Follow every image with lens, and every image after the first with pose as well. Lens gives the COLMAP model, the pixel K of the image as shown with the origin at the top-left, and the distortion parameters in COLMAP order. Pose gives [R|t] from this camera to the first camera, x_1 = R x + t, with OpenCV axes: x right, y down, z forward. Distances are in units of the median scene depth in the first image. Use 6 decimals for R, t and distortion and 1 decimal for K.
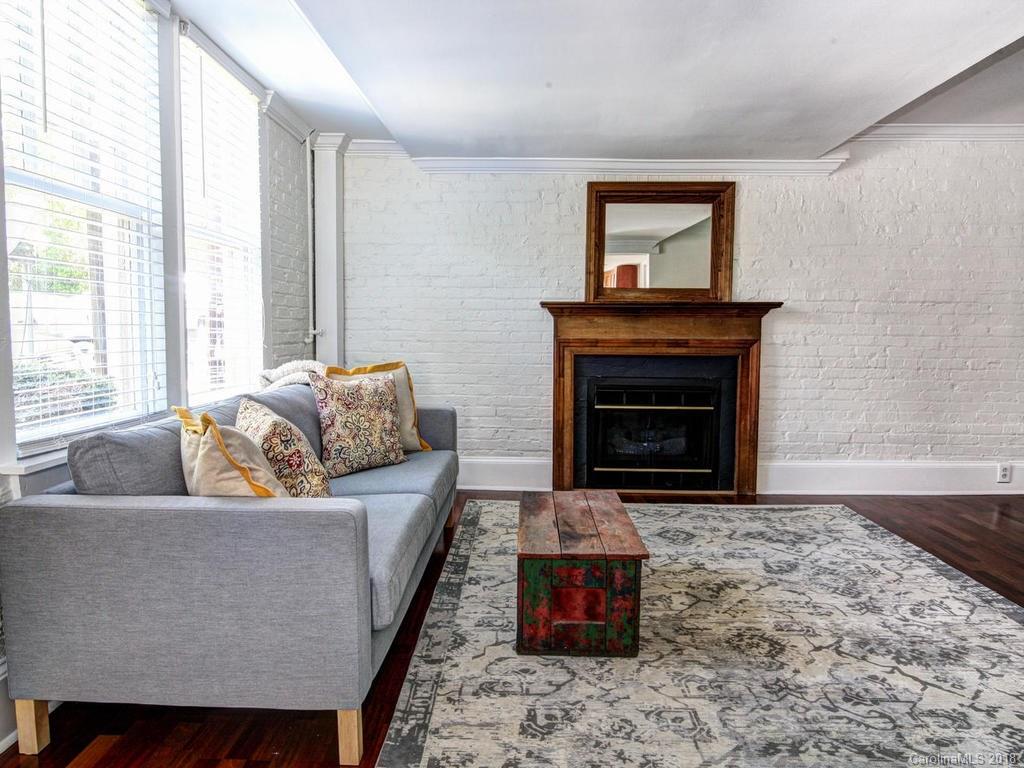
lens RADIAL K [[679.2, 0, 498.7], [0, 679.2, 382.1], [0, 0, 1]] dist [-0.020923, -0.000924]
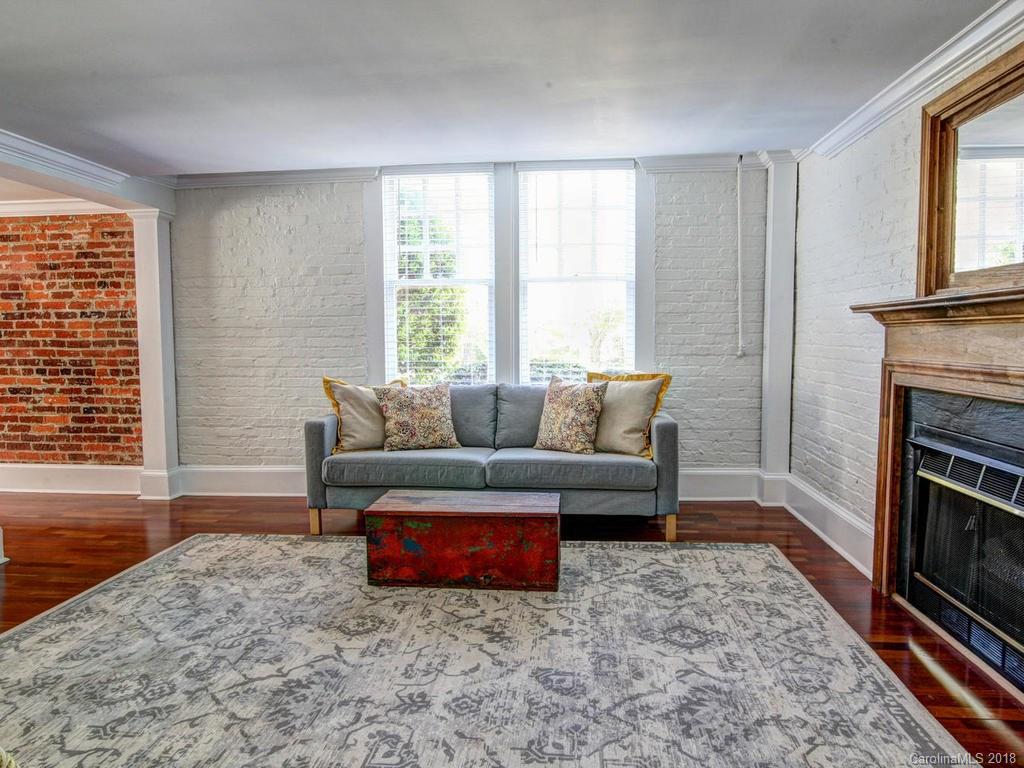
lens RADIAL K [[679.2, 0, 498.7], [0, 679.2, 382.1], [0, 0, 1]] dist [-0.020923, -0.000924]
pose [[-0.065953, 0.061707, -0.995913, 1.276205], [-0.074149, 0.995023, 0.066562, -0.093694], [0.995064, 0.078236, -0.061050, 1.100230]]
